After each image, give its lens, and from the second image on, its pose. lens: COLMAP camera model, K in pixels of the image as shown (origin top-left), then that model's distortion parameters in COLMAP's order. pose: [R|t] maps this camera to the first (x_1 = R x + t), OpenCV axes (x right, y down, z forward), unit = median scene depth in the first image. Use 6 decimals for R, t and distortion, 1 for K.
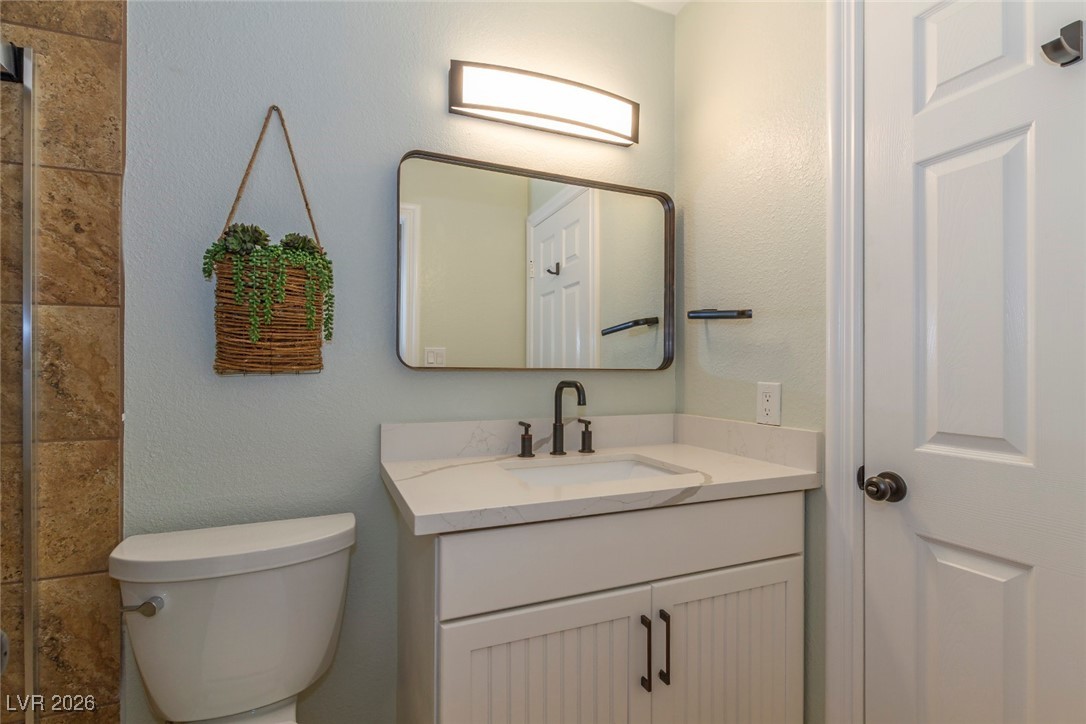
lens RADIAL K [[494.9, 0, 548.6], [0, 494.9, 364.3], [0, 0, 1]] dist [0.008824, -0.005156]
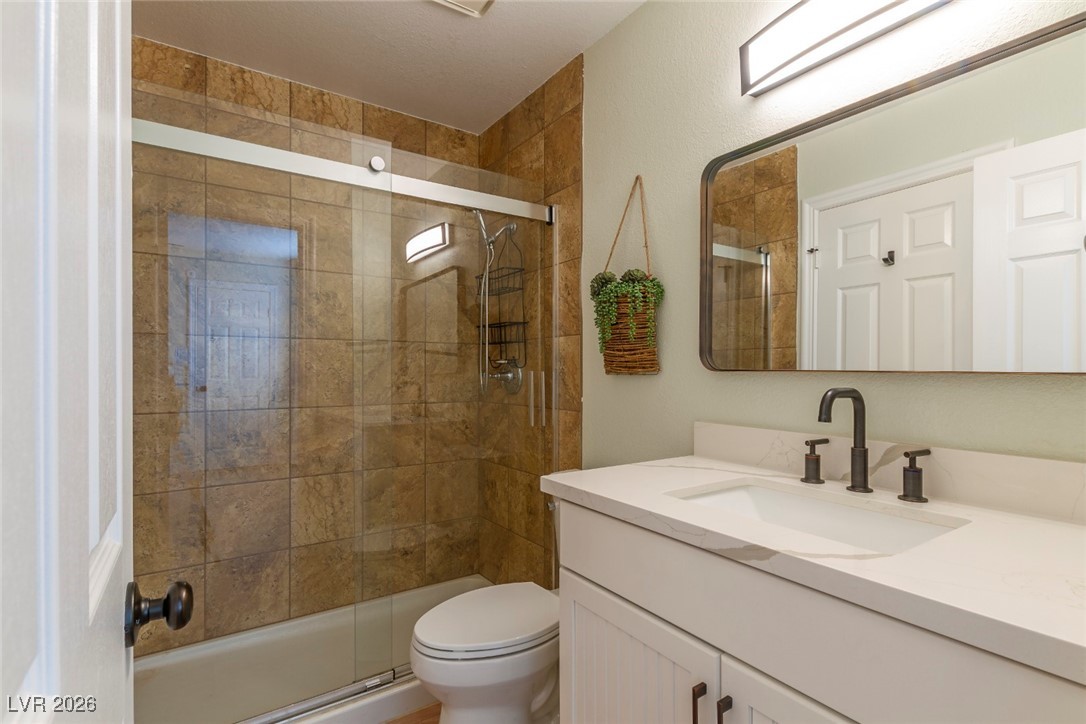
lens RADIAL K [[494.9, 0, 547.0], [0, 494.9, 369.0], [0, 0, 1]] dist [0.008824, -0.005156]
pose [[0.233295, -0.003377, -0.972400, 0.732850], [0.008641, 0.999962, -0.001400, 0.003673], [0.972368, -0.008076, 0.233316, 0.468481]]
